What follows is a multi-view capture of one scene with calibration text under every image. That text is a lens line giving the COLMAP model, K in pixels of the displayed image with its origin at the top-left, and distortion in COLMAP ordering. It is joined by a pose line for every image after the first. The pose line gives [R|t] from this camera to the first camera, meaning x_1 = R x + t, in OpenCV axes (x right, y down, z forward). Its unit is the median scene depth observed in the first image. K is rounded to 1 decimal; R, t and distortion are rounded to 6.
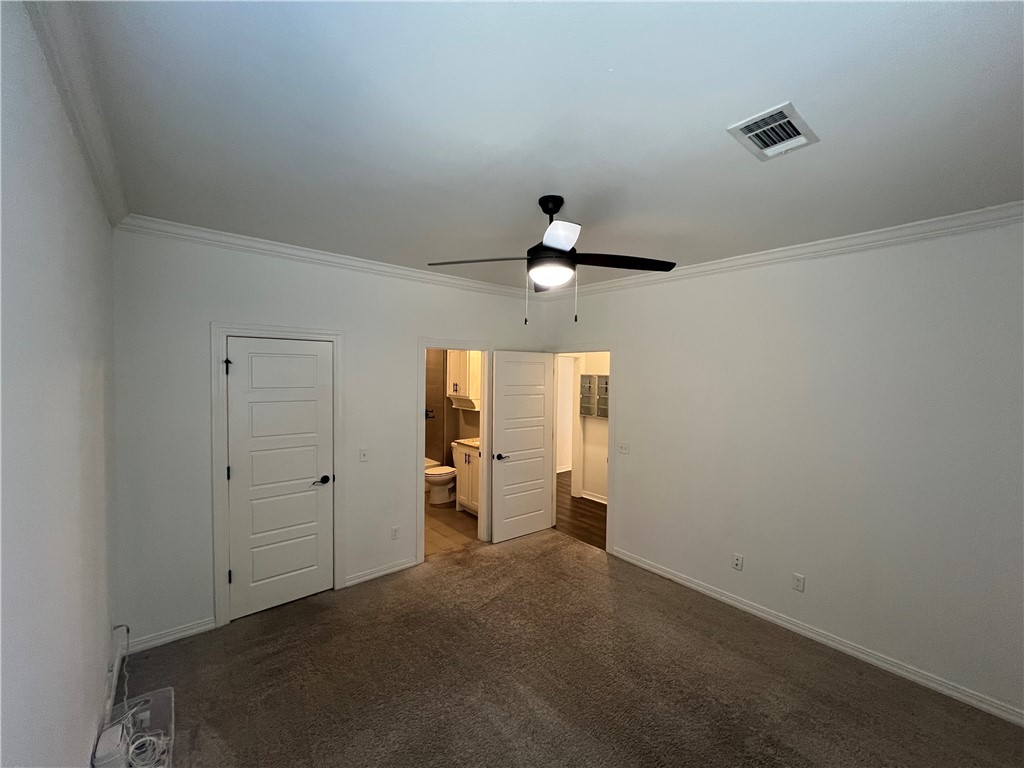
lens RADIAL K [[408.7, 0, 511.7], [0, 408.7, 383.1], [0, 0, 1]] dist [0.001673, 0.000073]
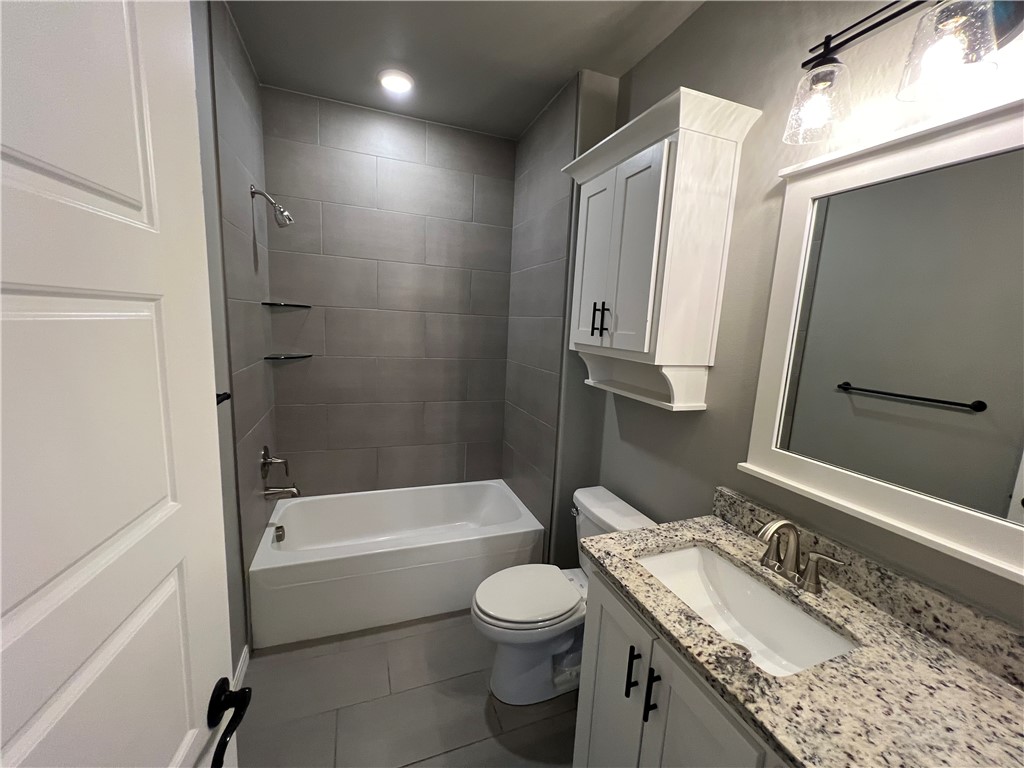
lens RADIAL K [[408.7, 0, 512.0], [0, 408.7, 387.7], [0, 0, 1]] dist [0.001673, 0.000073]
pose [[0.944350, 0.081551, -0.318672, -0.099964], [-0.043954, 0.991377, 0.123450, 0.025750], [0.325992, -0.102574, 0.939792, 0.703196]]
